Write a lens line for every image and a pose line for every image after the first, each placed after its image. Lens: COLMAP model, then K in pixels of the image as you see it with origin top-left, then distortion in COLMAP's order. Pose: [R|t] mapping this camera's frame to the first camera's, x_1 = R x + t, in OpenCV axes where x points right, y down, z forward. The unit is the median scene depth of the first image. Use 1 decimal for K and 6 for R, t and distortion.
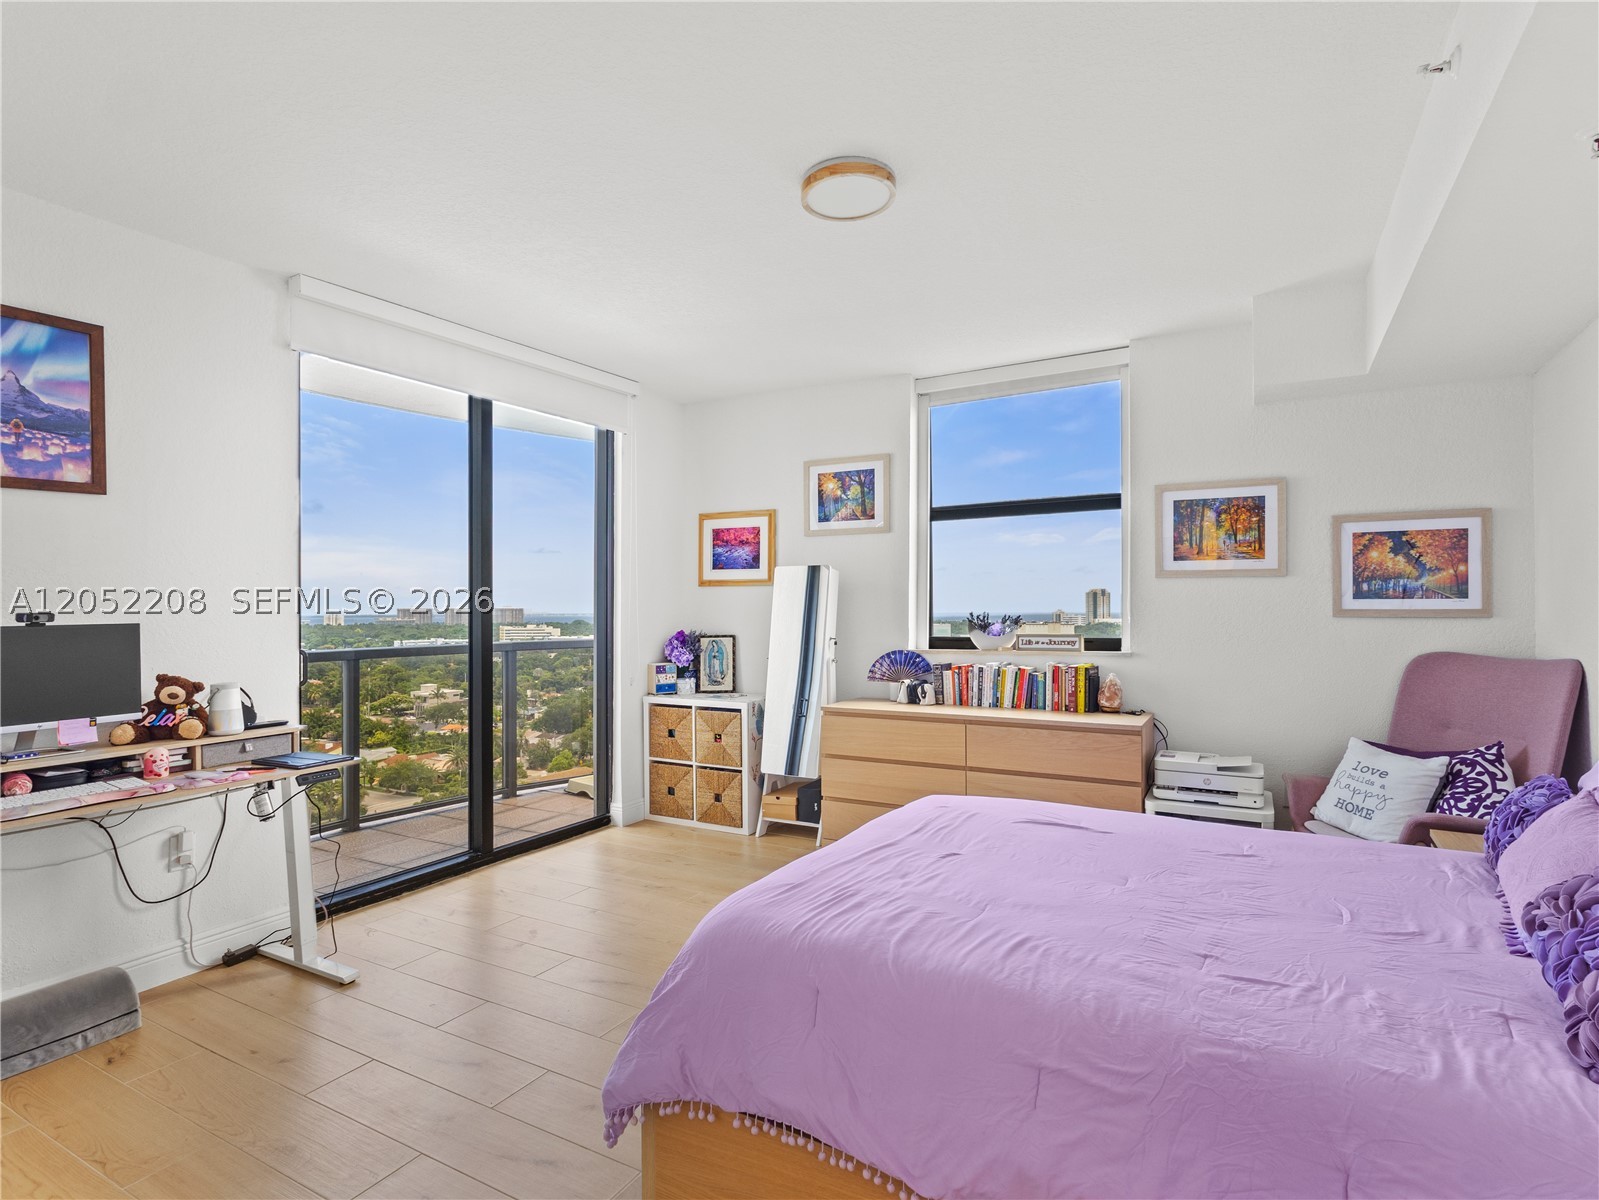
lens RADIAL K [[844.3, 0, 803.8], [0, 844.3, 598.9], [0, 0, 1]] dist [-0.002126, 0.001043]
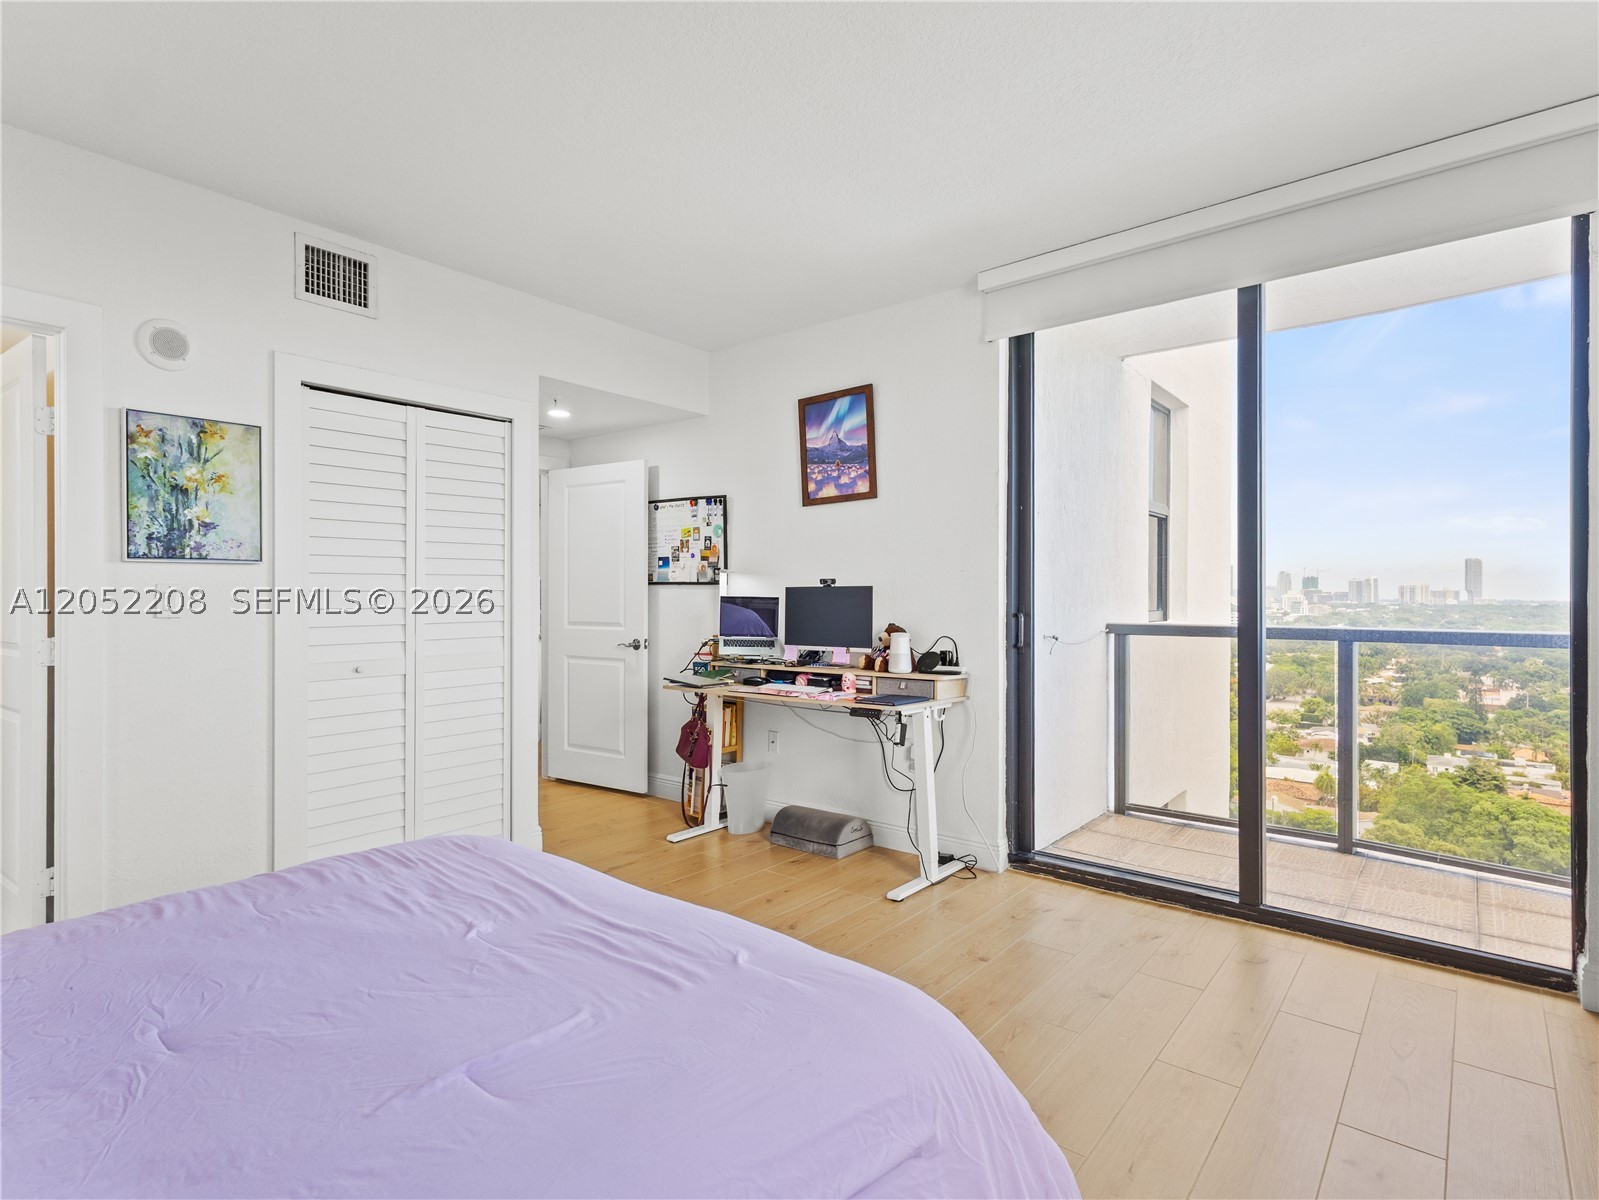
lens RADIAL K [[844.3, 0, 806.2], [0, 844.3, 592.6], [0, 0, 1]] dist [-0.002126, 0.001043]
pose [[-0.153798, 0.007666, -0.988073, 0.655473], [0.003678, 0.999967, 0.007185, 0.029790], [0.988095, -0.002529, -0.153822, 1.136843]]
